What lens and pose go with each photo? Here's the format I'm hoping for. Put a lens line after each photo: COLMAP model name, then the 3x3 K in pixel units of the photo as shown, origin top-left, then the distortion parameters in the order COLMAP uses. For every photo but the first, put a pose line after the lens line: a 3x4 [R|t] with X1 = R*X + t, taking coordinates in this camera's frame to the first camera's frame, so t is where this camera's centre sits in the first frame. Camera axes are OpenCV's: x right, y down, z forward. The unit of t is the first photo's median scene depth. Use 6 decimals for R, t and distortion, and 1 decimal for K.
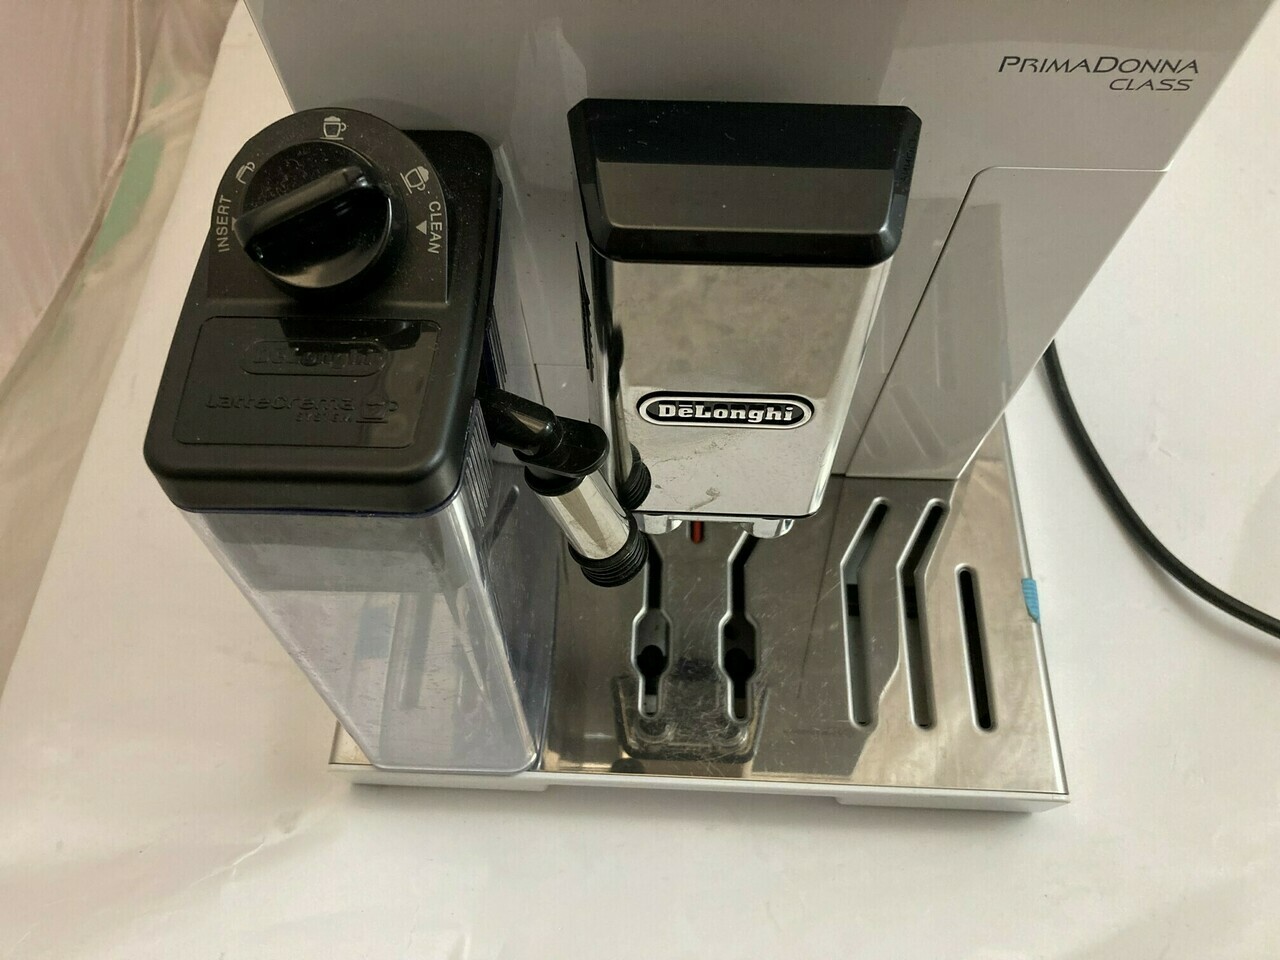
lens RADIAL K [[1066.7, 0, 634.0], [0, 1066.7, 474.3], [0, 0, 1]] dist [0.010819, -0.003180]
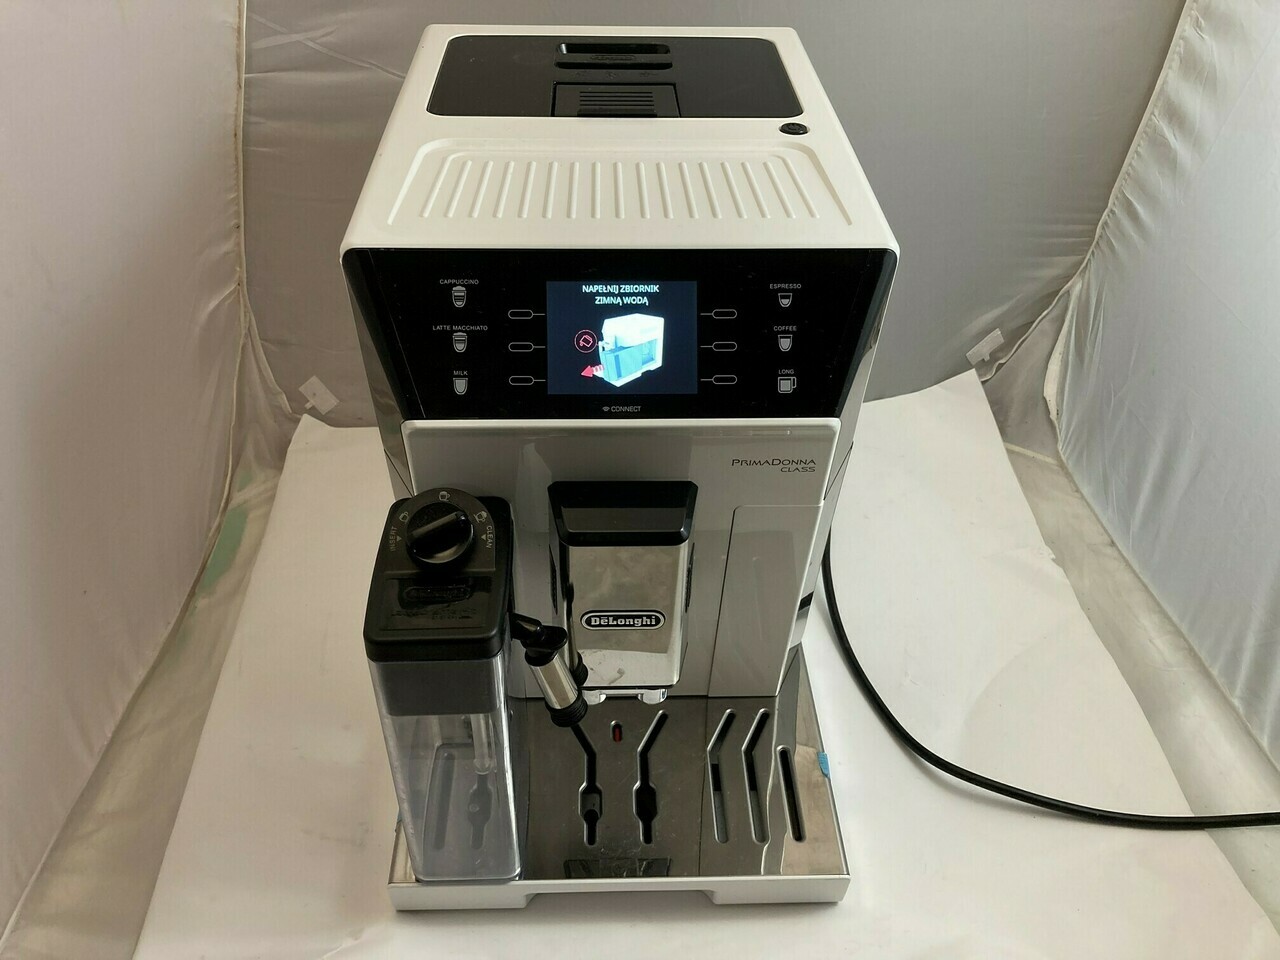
lens RADIAL K [[1066.7, 0, 634.0], [0, 1066.7, 474.3], [0, 0, 1]] dist [0.010819, -0.003180]
pose [[0.996868, -0.024905, 0.075056, -0.039546], [0.048253, 0.943510, -0.327813, 0.327597], [-0.062652, 0.330408, 0.941757, -0.976070]]
